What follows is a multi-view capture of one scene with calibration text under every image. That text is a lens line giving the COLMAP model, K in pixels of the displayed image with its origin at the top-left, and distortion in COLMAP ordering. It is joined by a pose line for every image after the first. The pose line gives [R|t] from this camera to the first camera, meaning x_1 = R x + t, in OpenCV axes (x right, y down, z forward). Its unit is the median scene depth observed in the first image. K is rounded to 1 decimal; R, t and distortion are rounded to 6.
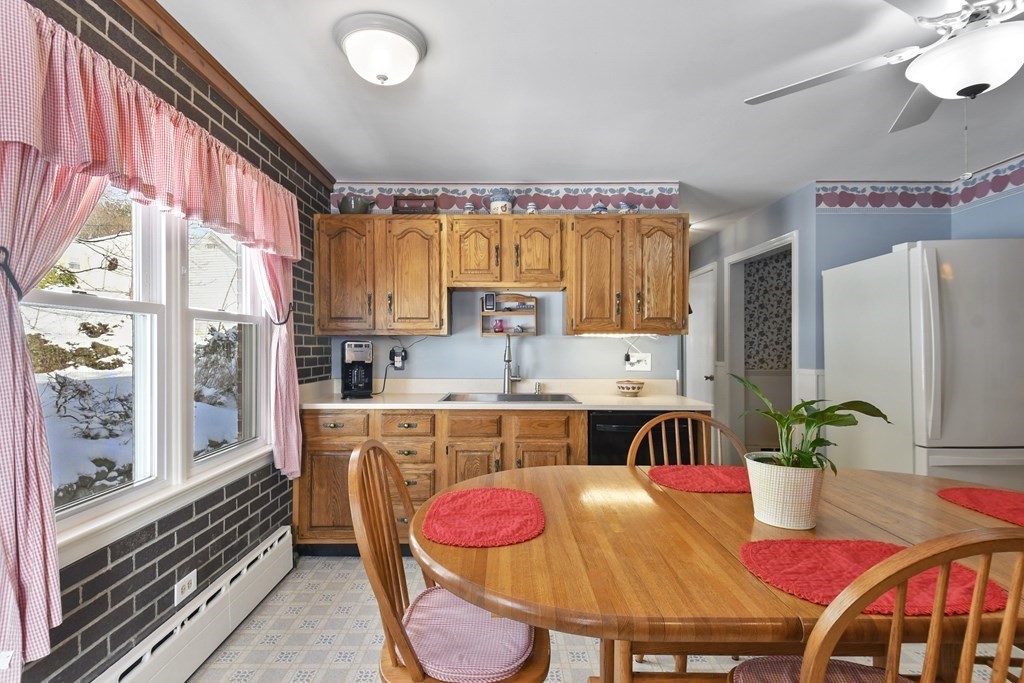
lens RADIAL K [[489.3, 0, 501.9], [0, 489.3, 348.3], [0, 0, 1]] dist [0.041337, -0.034116]
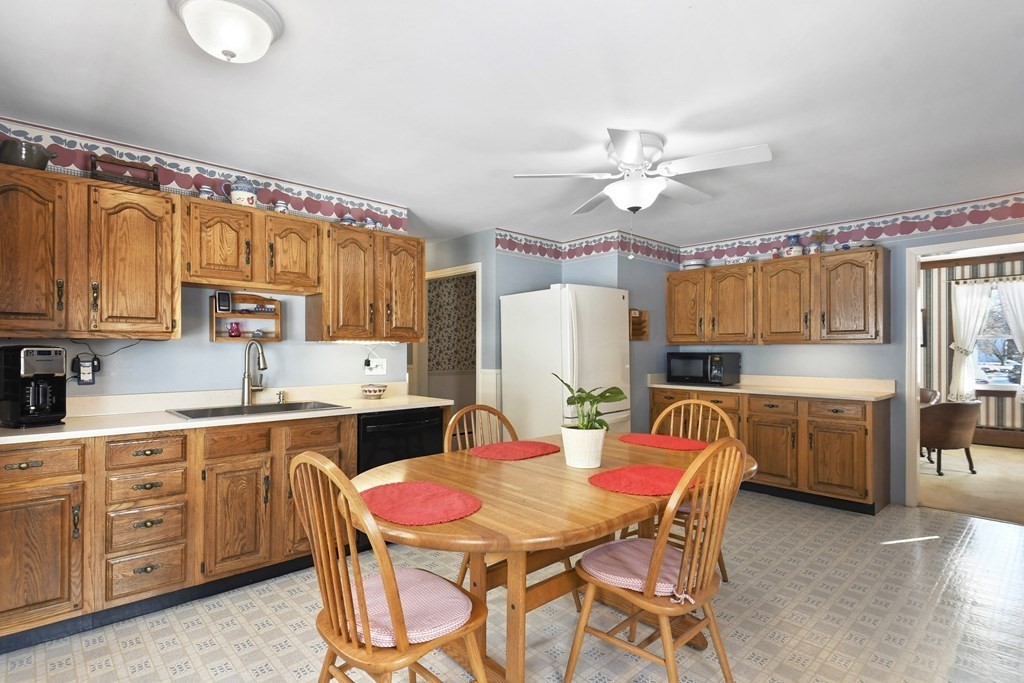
lens RADIAL K [[495.1, 0, 501.7], [0, 495.1, 356.3], [0, 0, 1]] dist [-0.002674, -0.001196]
pose [[0.732757, -0.007646, 0.680447, -0.283982], [0.002268, 0.999959, 0.008794, -0.004690], [-0.680486, -0.004901, 0.732744, 0.014204]]
